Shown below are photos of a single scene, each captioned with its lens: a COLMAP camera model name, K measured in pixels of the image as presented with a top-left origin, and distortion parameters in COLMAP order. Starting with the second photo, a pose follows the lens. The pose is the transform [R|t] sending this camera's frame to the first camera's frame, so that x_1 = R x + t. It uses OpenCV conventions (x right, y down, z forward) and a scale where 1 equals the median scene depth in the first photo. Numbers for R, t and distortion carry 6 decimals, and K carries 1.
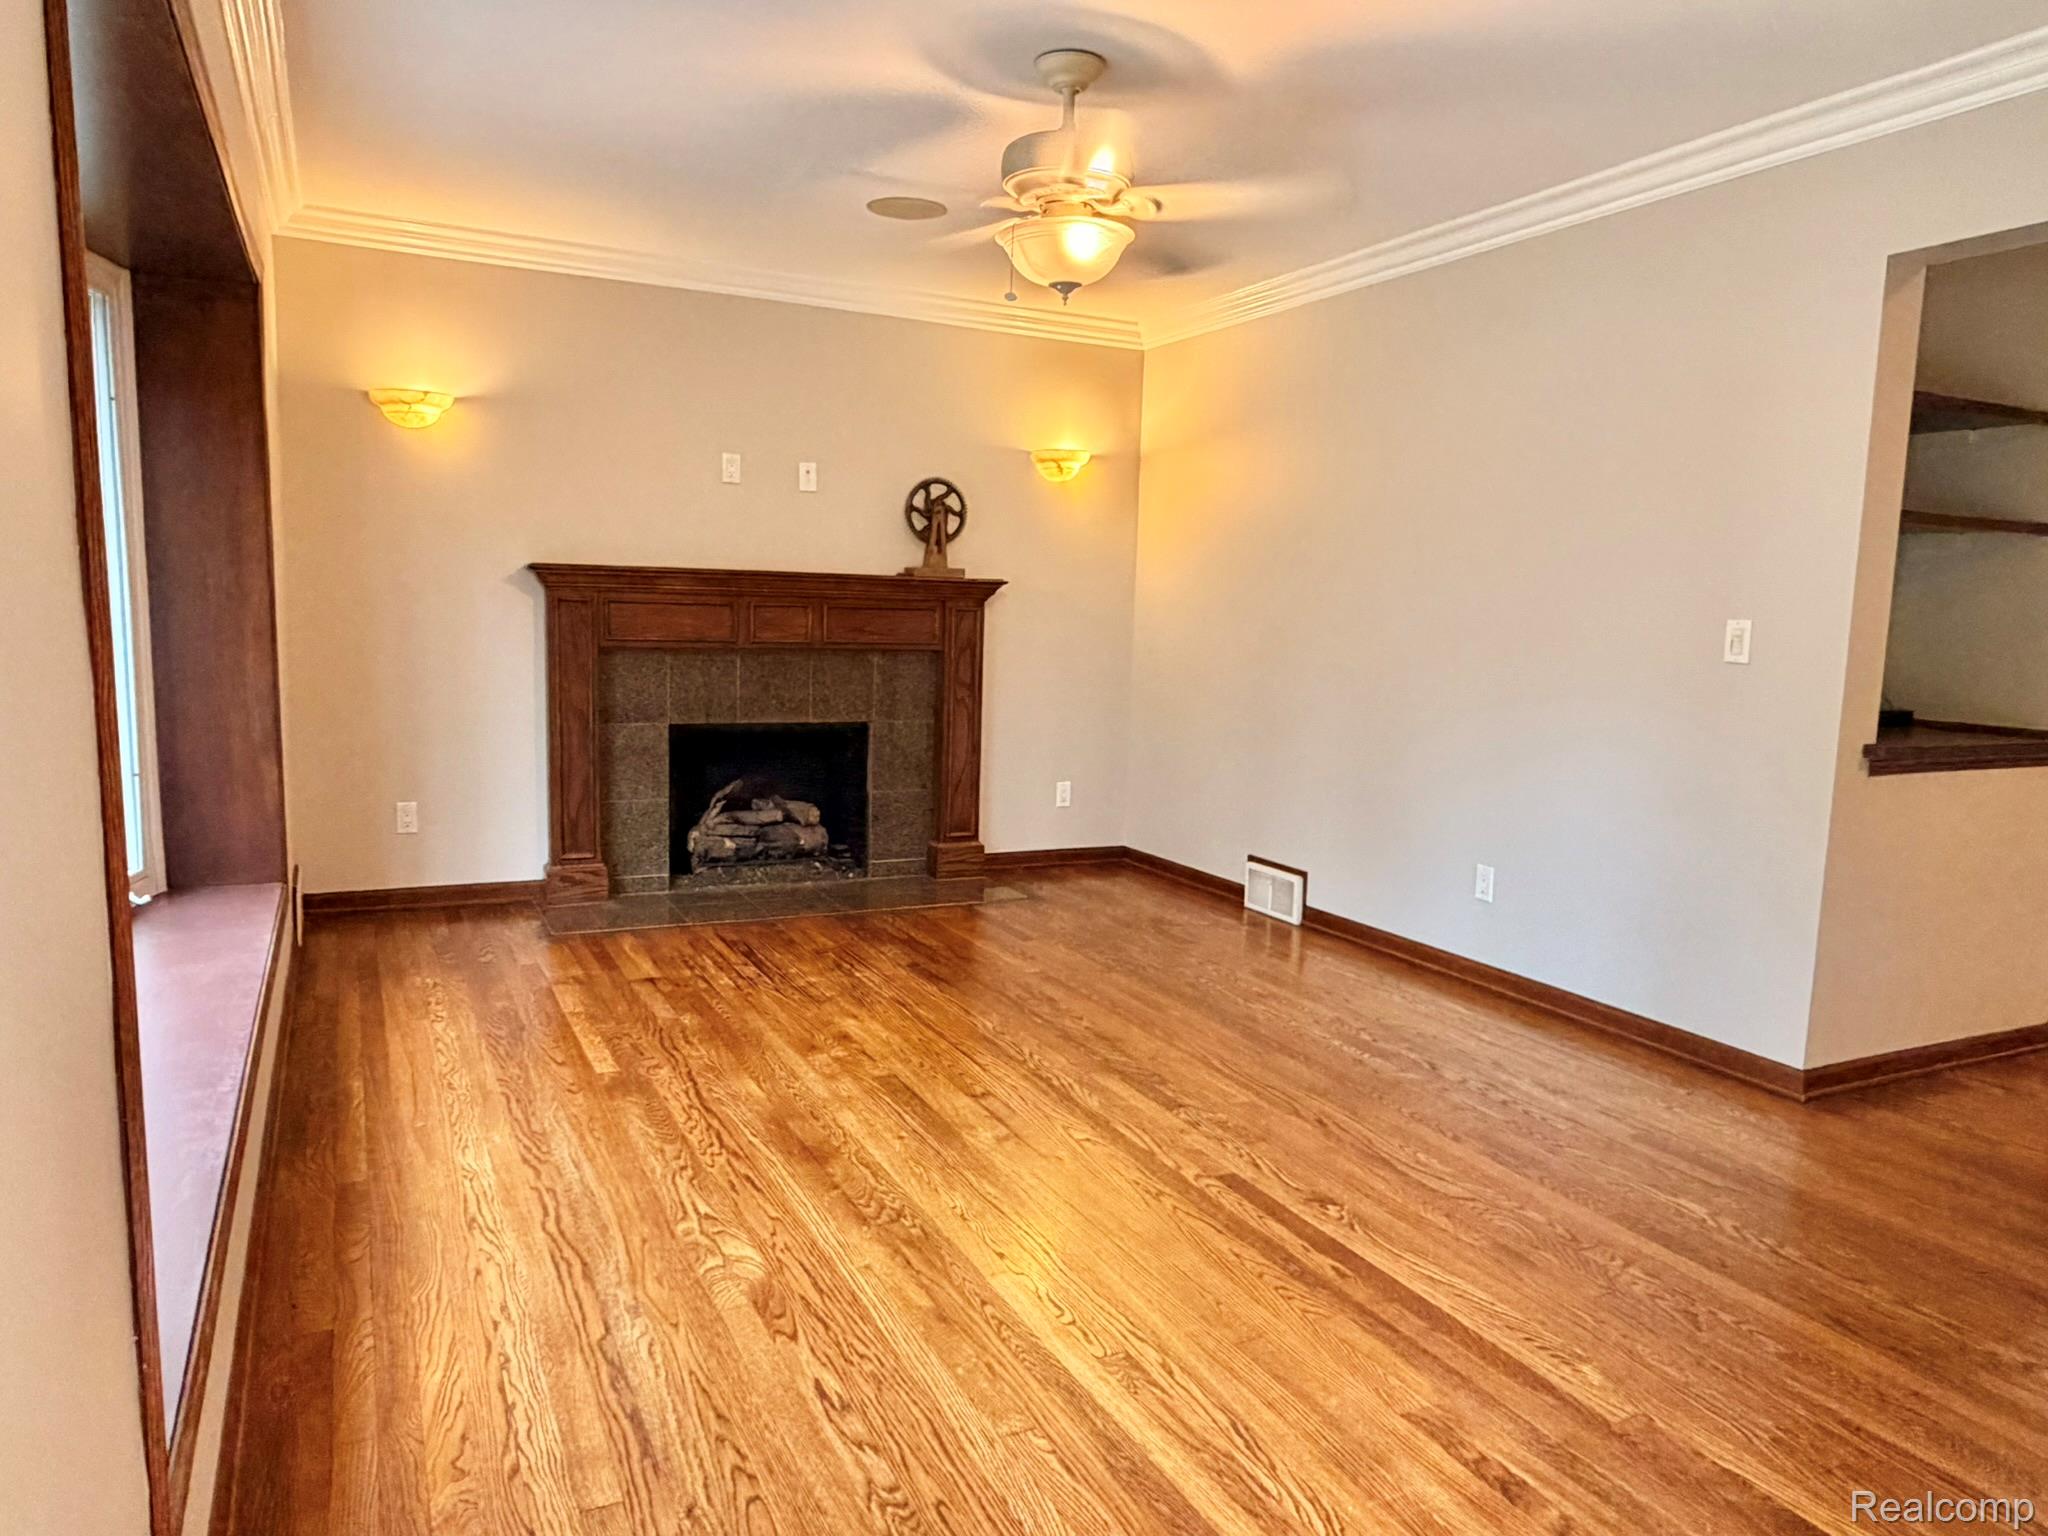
lens RADIAL K [[1346.4, 0, 1016.3], [0, 1346.4, 767.1], [0, 0, 1]] dist [0.003742, -0.001942]
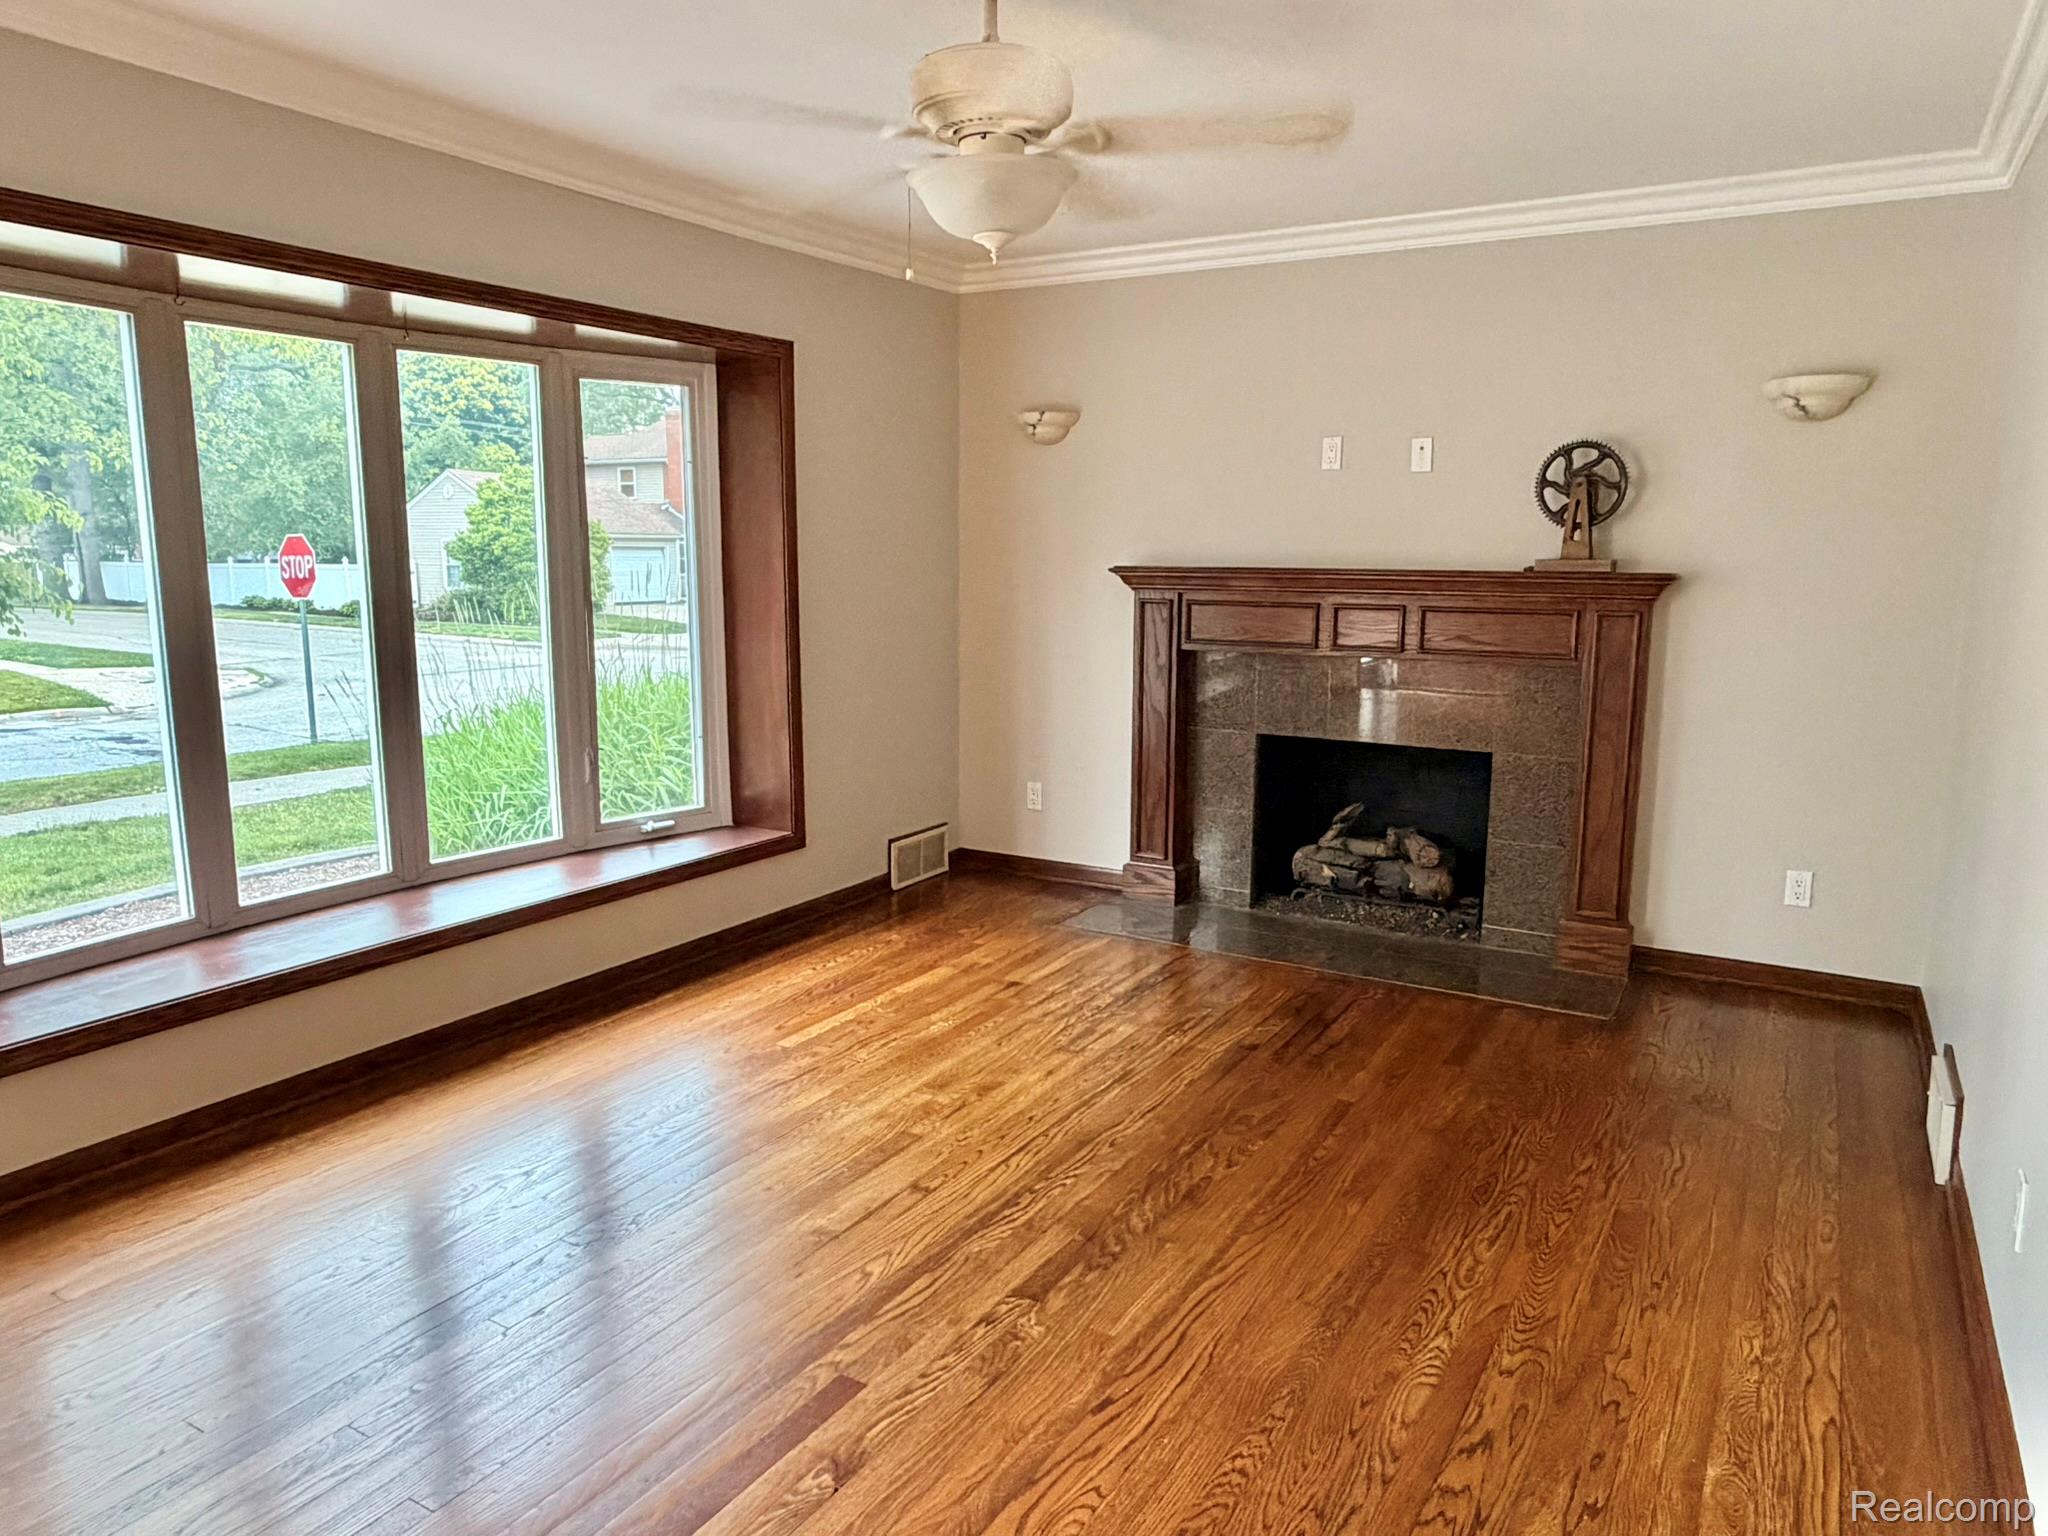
lens RADIAL K [[1351.6, 0, 1013.4], [0, 1351.6, 764.0], [0, 0, 1]] dist [0.000337, -0.001516]
pose [[0.544563, 0.107734, -0.831772, 0.472566], [-0.092408, 0.993385, 0.068167, -0.064390], [0.833613, 0.039741, 0.550917, 0.368196]]
